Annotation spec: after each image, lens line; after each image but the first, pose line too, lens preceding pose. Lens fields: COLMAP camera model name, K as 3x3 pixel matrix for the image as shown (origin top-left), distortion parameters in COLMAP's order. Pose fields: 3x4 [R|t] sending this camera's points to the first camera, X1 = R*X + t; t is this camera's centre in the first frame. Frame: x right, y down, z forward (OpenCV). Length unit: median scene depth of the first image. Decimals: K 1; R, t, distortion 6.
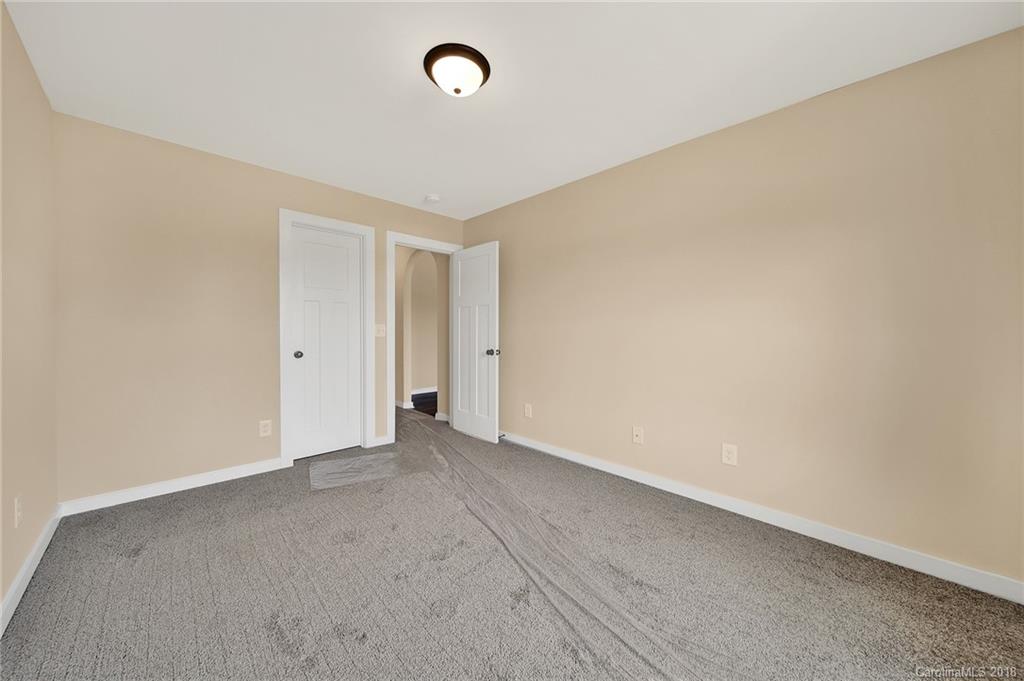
lens RADIAL K [[360.0, 0, 512.1], [0, 360.0, 334.3], [0, 0, 1]] dist [0.000712, -0.000069]
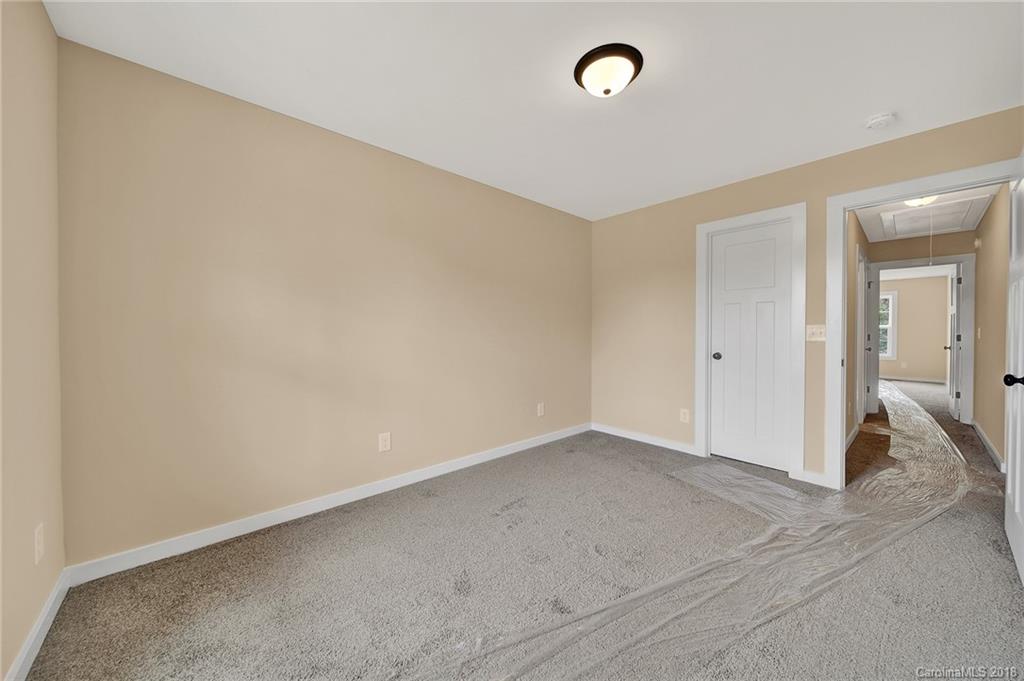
lens RADIAL K [[360.0, 0, 512.1], [0, 360.0, 334.3], [0, 0, 1]] dist [0.000712, -0.000069]
pose [[-0.043409, 0.000992, -0.999057, 0.492628], [-0.011017, 0.999938, 0.001472, -0.002141], [0.998997, 0.011071, -0.043396, 0.455024]]
